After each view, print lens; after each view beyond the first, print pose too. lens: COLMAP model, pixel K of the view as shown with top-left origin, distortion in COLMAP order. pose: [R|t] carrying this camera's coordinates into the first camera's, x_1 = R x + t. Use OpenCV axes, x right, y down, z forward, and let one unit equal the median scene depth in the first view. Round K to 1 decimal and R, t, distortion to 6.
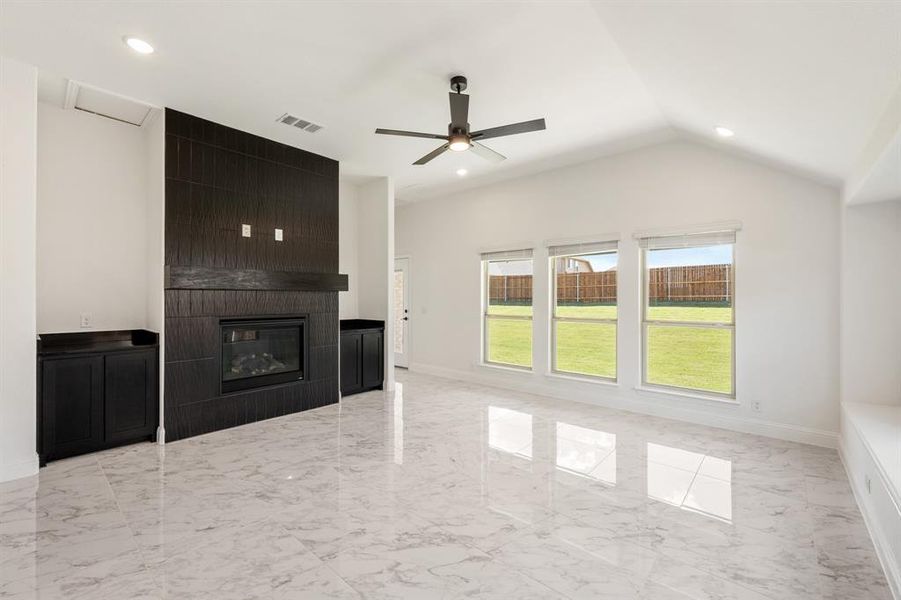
lens RADIAL K [[376.0, 0, 446.2], [0, 376.0, 302.8], [0, 0, 1]] dist [0.010260, 0.000275]
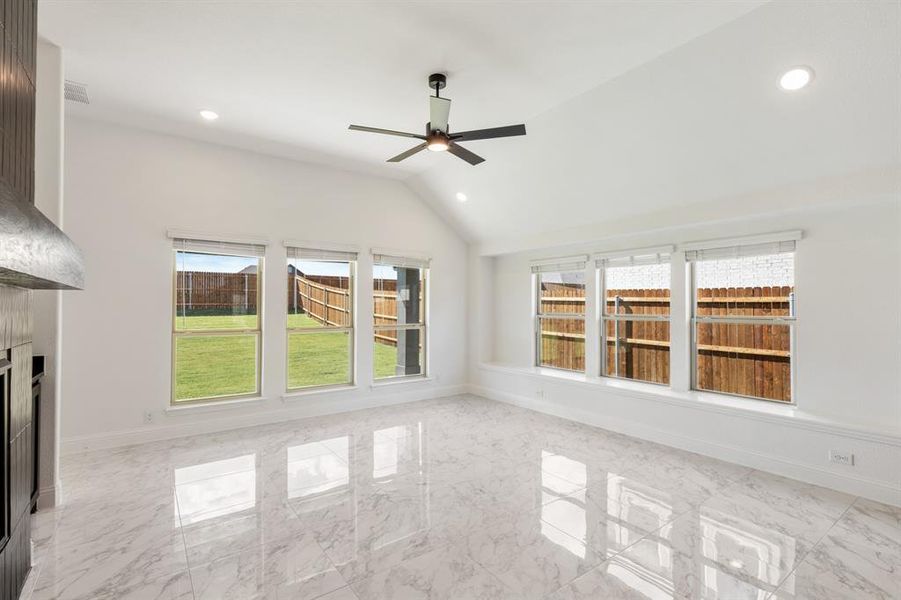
lens RADIAL K [[411.3, 0, 449.6], [0, 411.3, 296.5], [0, 0, 1]] dist [-0.000745, -0.000034]
pose [[0.223975, 0.021218, 0.974364, -0.709930], [0.011505, 0.999636, -0.024413, -0.008299], [-0.974527, 0.016678, 0.223649, 0.532043]]
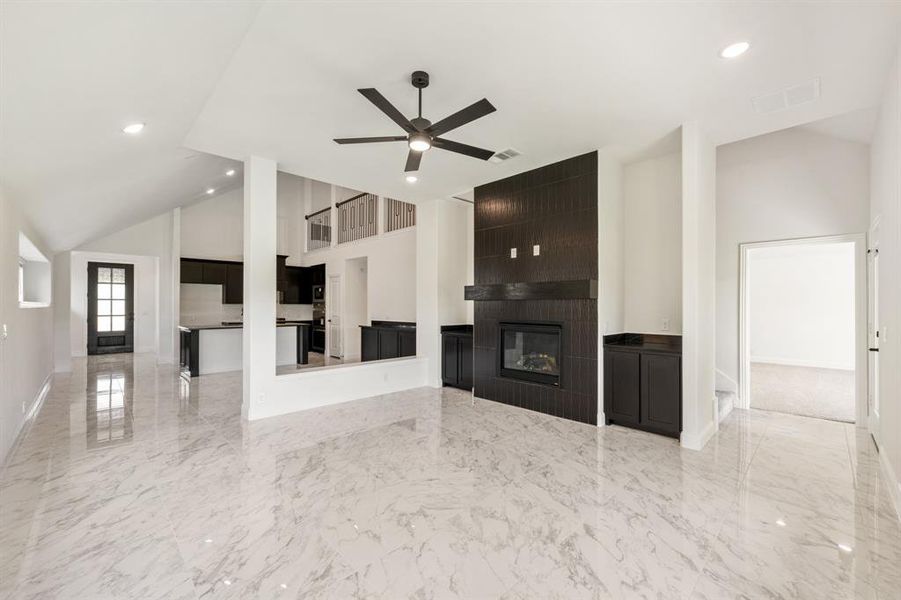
lens RADIAL K [[376.0, 0, 446.2], [0, 376.0, 302.8], [0, 0, 1]] dist [0.010260, 0.000275]
pose [[-0.088870, -0.010043, -0.995993, 0.708322], [-0.012929, 0.999877, -0.008929, -0.009085], [0.995959, 0.012084, -0.088989, 0.834076]]
